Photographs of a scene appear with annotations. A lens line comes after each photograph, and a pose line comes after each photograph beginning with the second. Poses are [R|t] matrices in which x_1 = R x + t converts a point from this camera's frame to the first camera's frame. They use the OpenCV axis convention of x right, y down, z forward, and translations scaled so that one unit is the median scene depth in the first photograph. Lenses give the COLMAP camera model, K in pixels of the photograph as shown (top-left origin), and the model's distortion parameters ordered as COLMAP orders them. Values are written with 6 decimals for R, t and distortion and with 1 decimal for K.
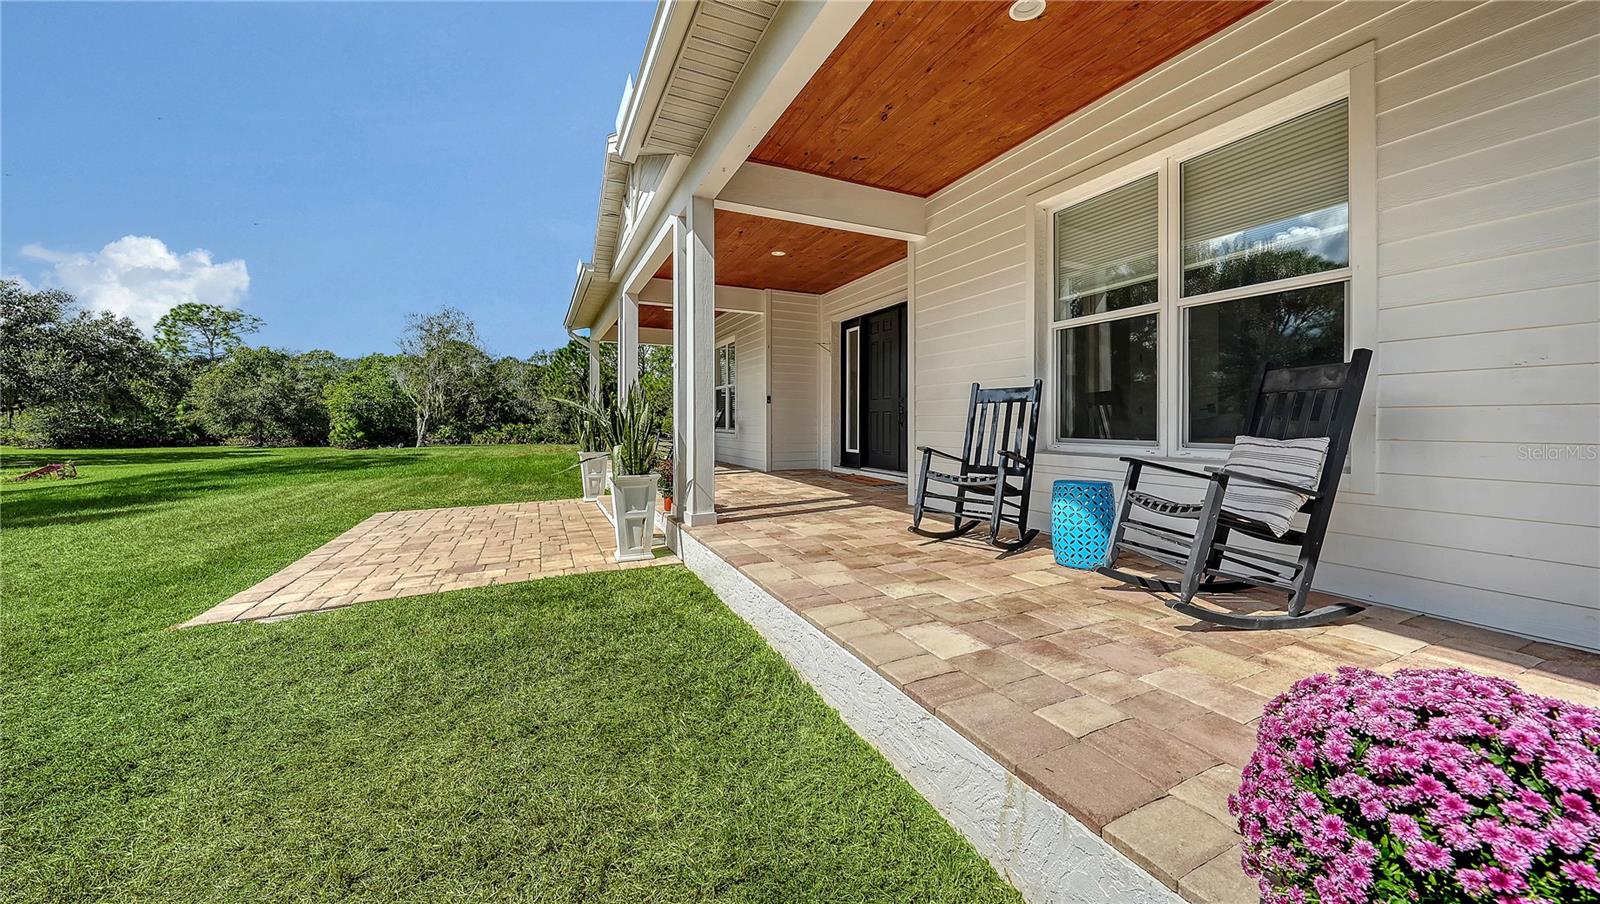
lens RADIAL K [[568.8, 0, 800.0], [0, 568.8, 452.0], [0, 0, 1]] dist [-0.000571, 0.000005]
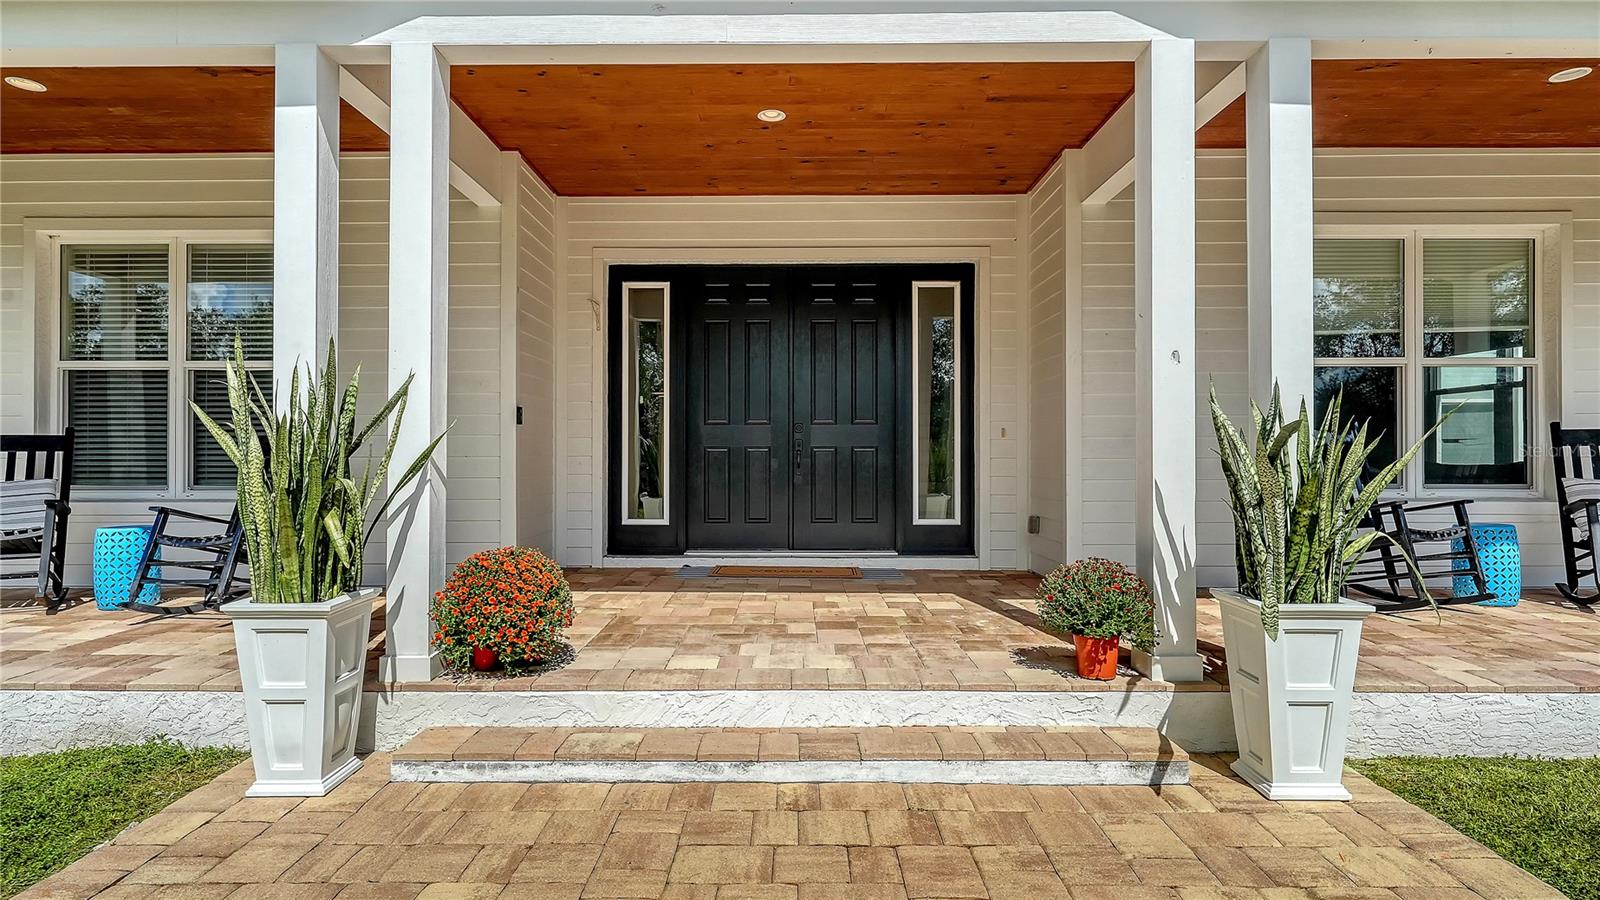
lens RADIAL K [[827.7, 0, 800.0], [0, 827.7, 450.0], [0, 0, 1]] dist [-0.000866, 0.000033]
pose [[0.402082, -0.006596, 0.915580, -0.591849], [0.055468, 0.998313, -0.017167, -0.050652], [-0.913922, 0.057688, 0.401769, 0.639237]]
